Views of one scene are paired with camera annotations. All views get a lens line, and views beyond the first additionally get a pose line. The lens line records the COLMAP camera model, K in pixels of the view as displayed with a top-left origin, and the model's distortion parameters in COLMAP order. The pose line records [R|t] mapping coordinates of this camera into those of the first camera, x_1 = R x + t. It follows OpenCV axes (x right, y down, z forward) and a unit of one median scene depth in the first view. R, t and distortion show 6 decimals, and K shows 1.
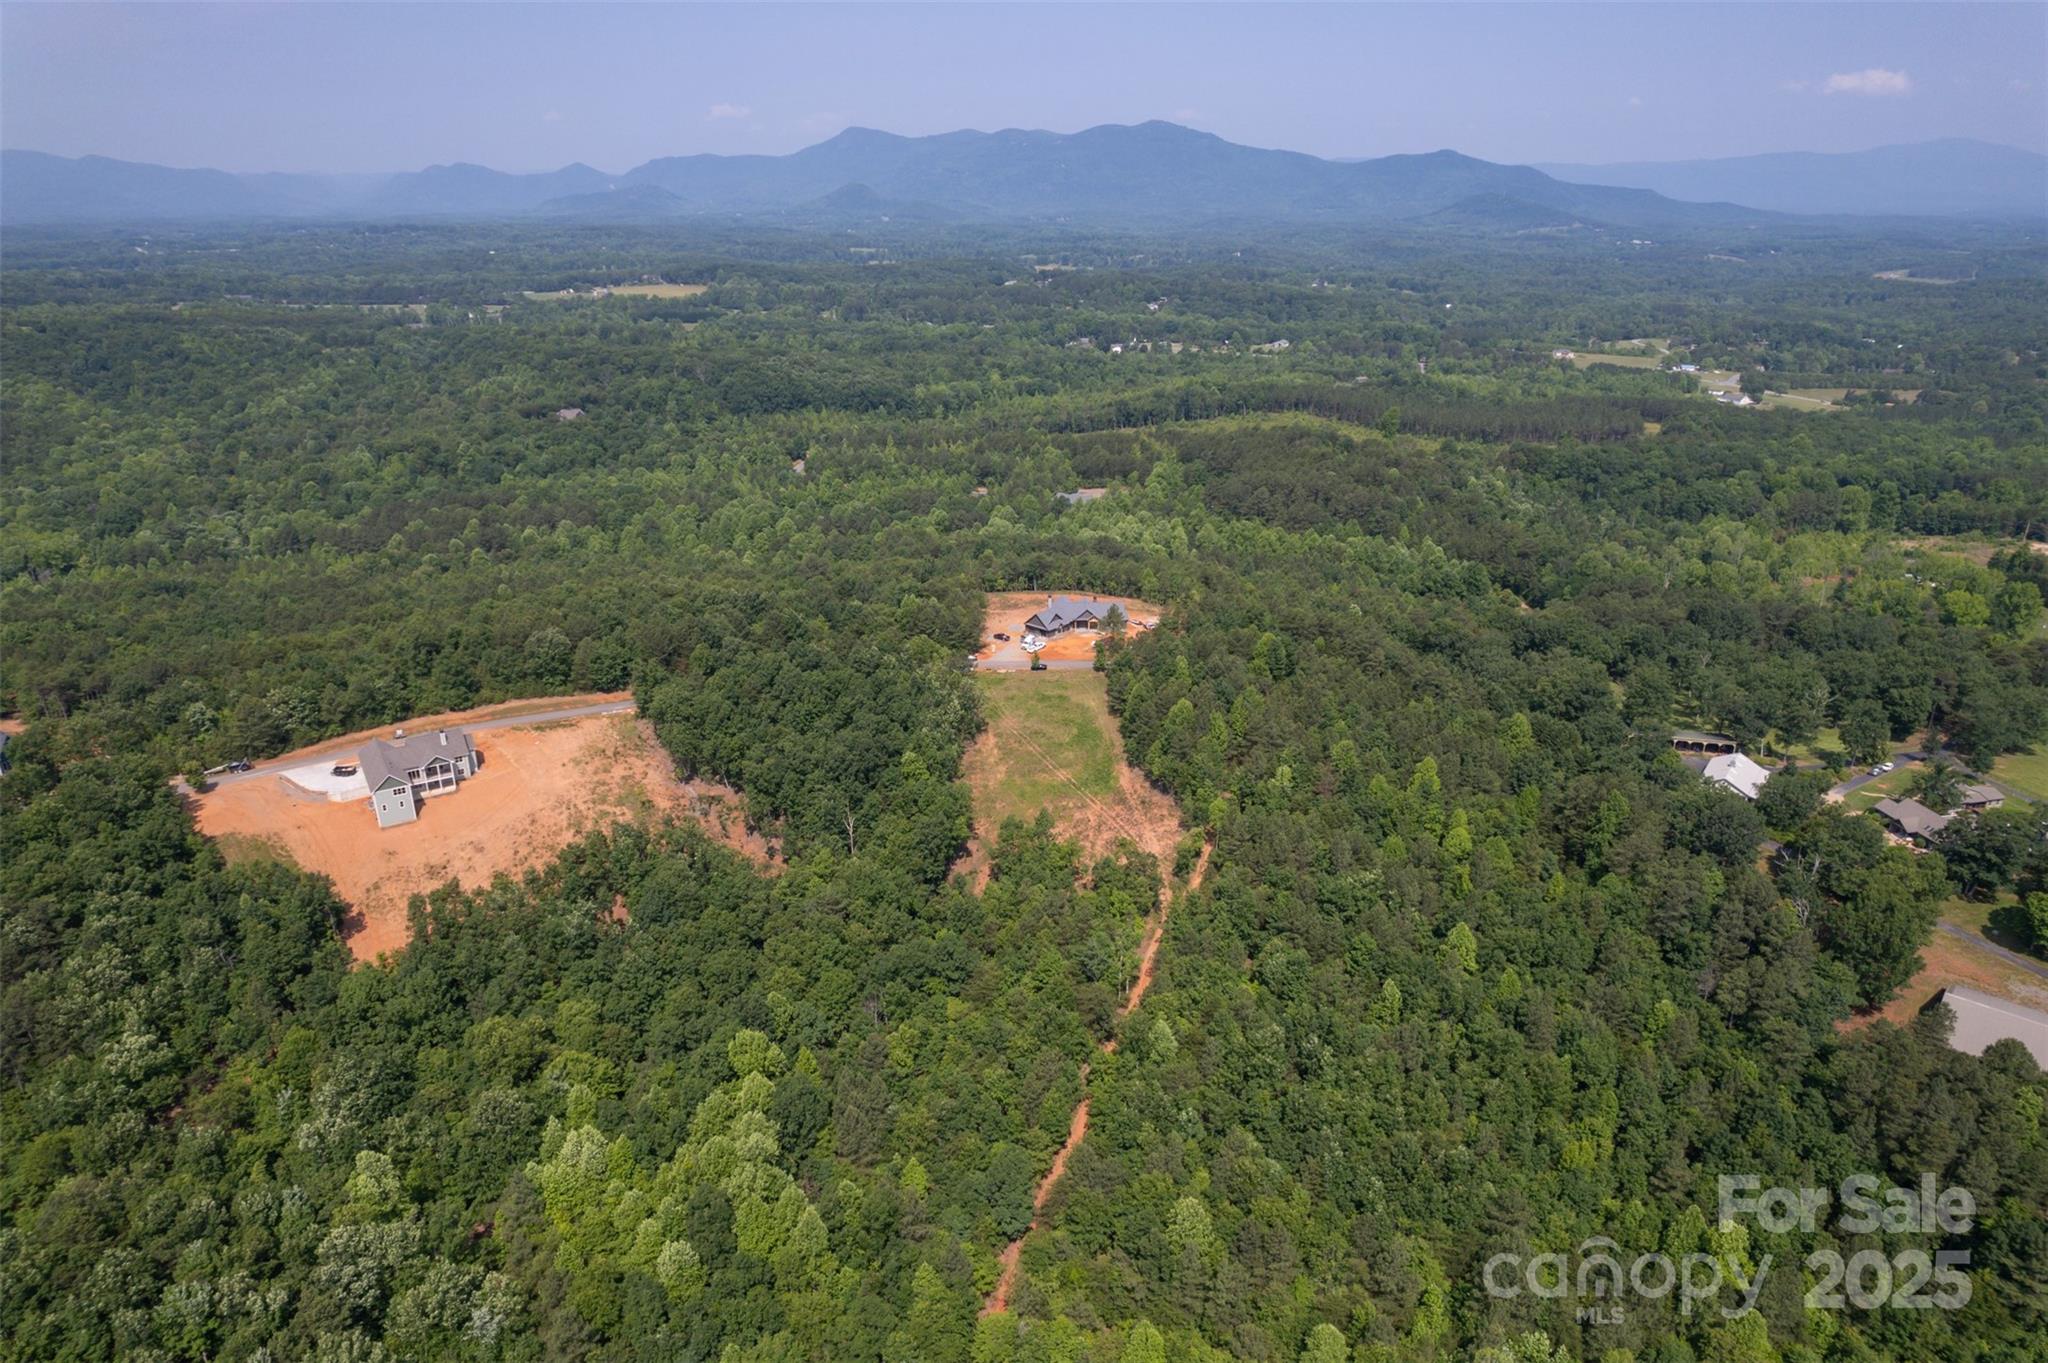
lens RADIAL K [[1308.8, 0, 1029.2], [0, 1308.8, 687.9], [0, 0, 1]] dist [-0.069130, 0.053826]
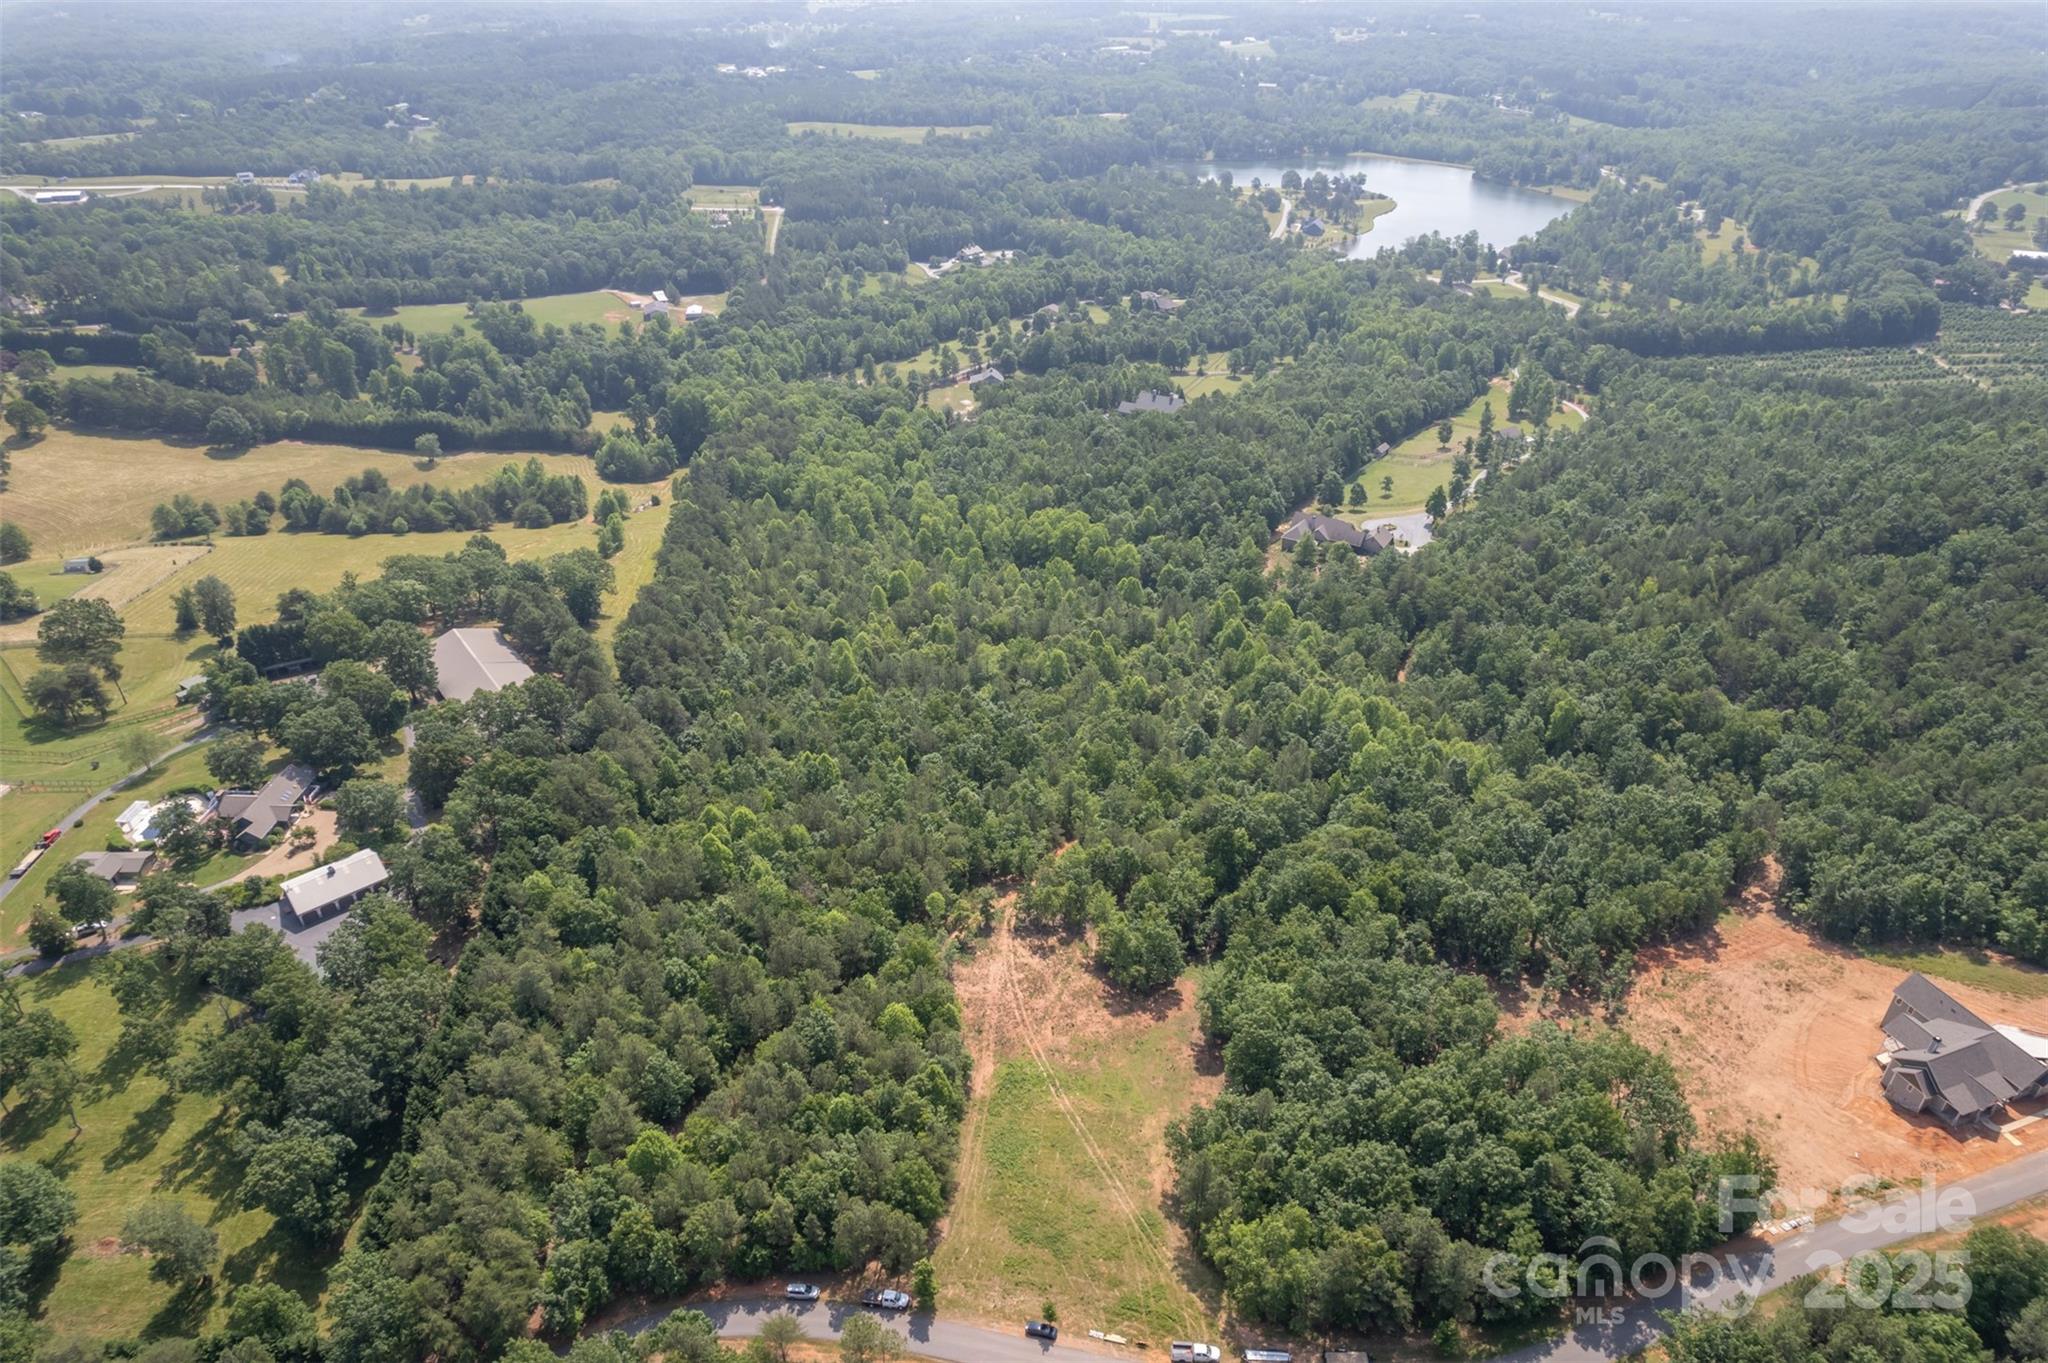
lens RADIAL K [[1308.8, 0, 1029.2], [0, 1308.8, 687.9], [0, 0, 1]] dist [-0.069130, 0.053826]
pose [[-0.977258, -0.119630, 0.175086, -0.043737], [0.067844, 0.605882, 0.792657, -0.533985], [-0.200907, 0.786509, -0.583987, 1.056276]]
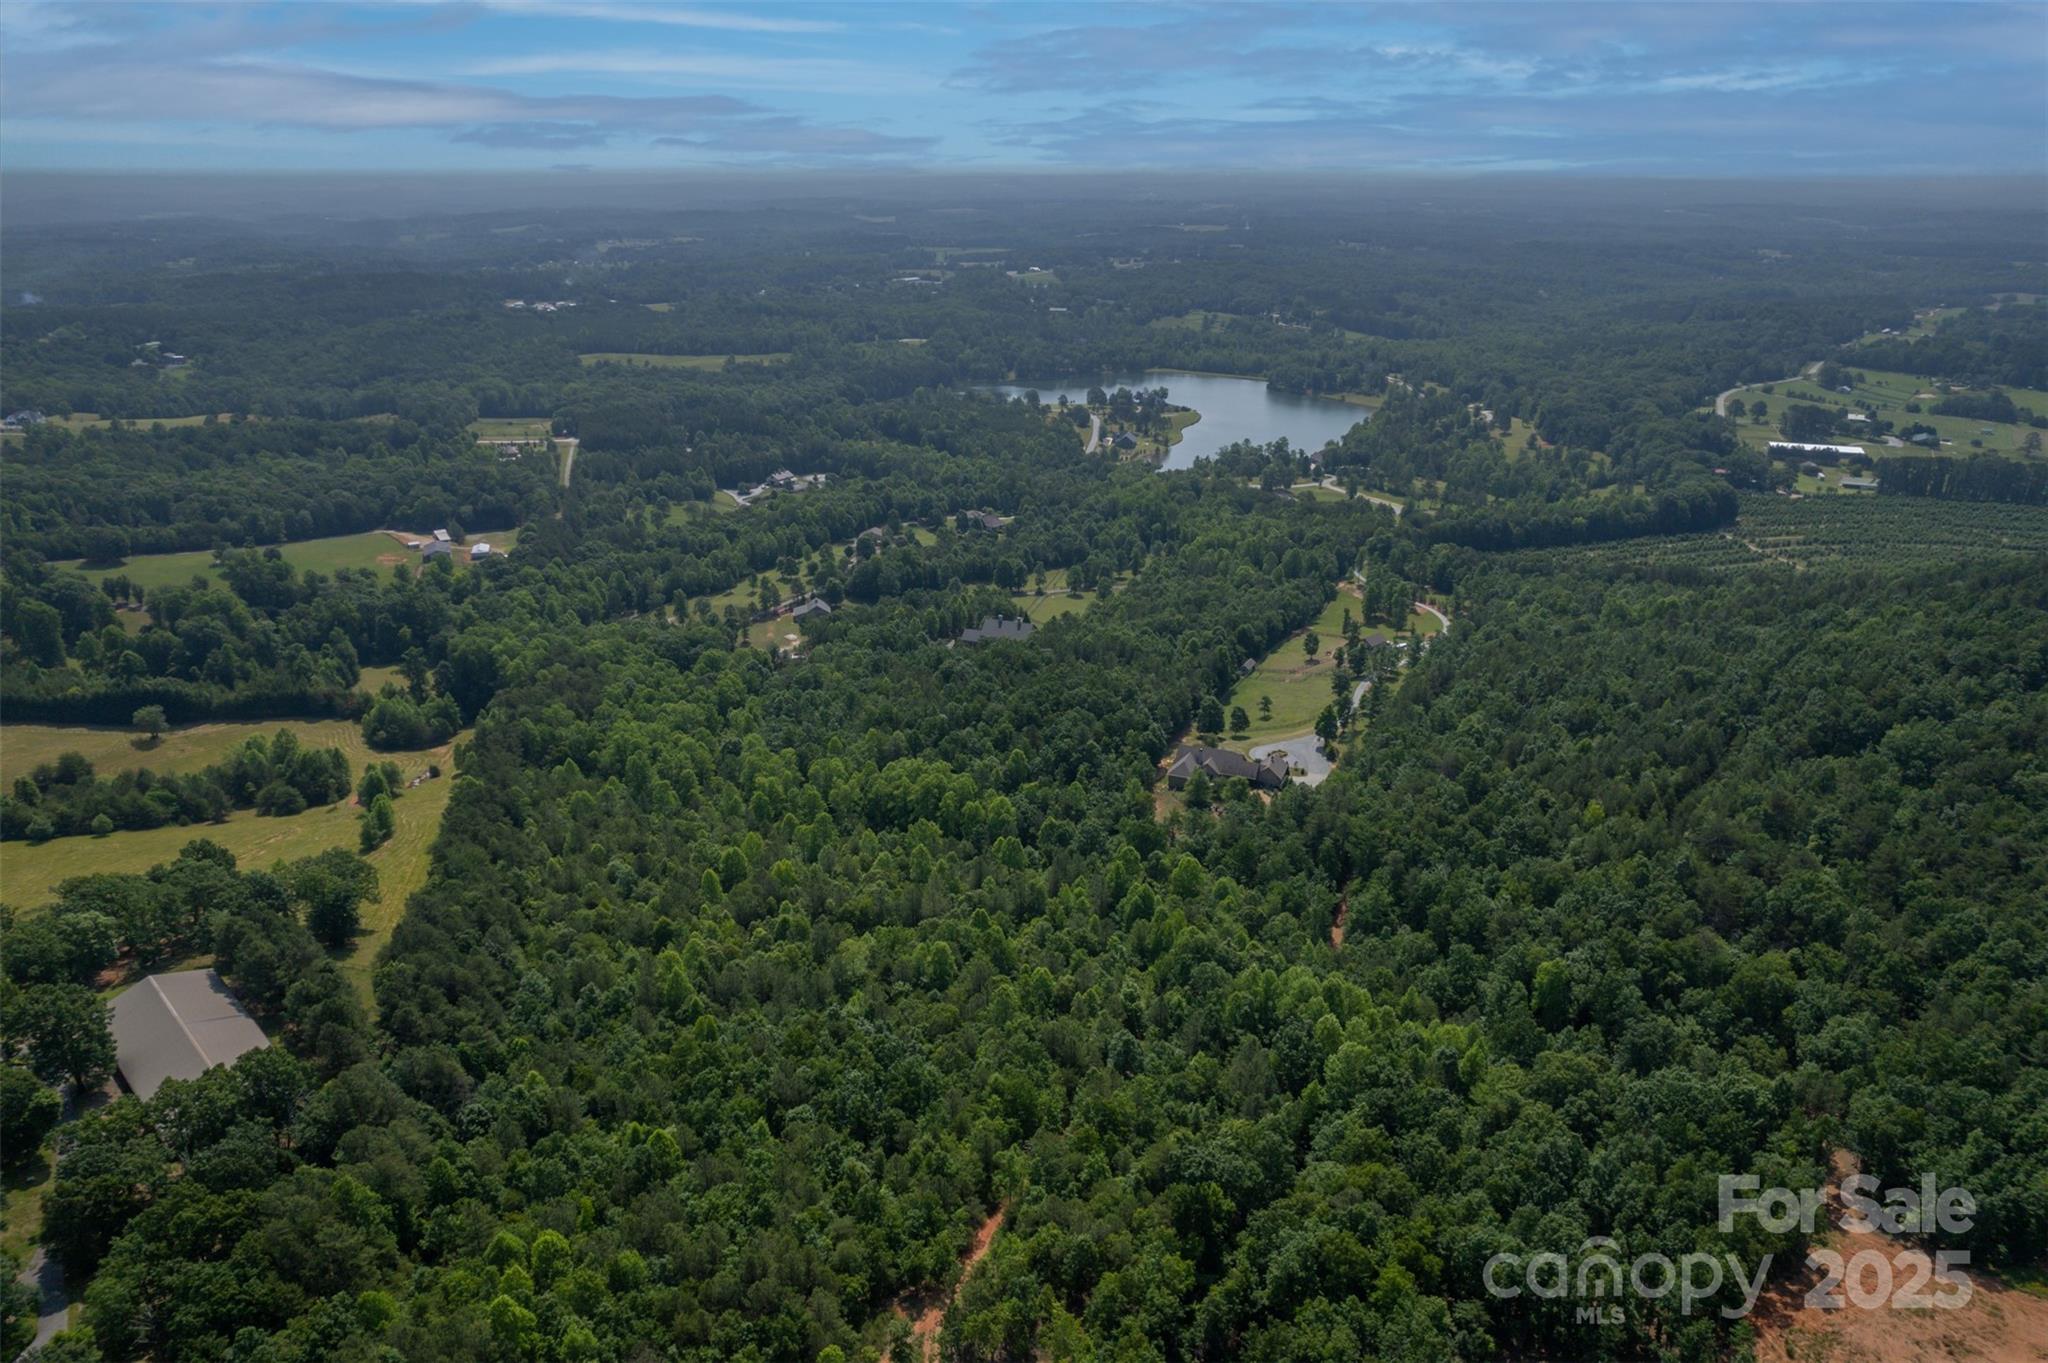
lens RADIAL K [[1307.3, 0, 1029.2], [0, 1307.3, 689.2], [0, 0, 1]] dist [-0.074886, 0.066919]
pose [[-0.998298, -0.033971, 0.047395, 0.022417], [0.008393, 0.720606, 0.693294, -0.441655], [-0.057705, 0.692512, -0.719095, 0.923738]]
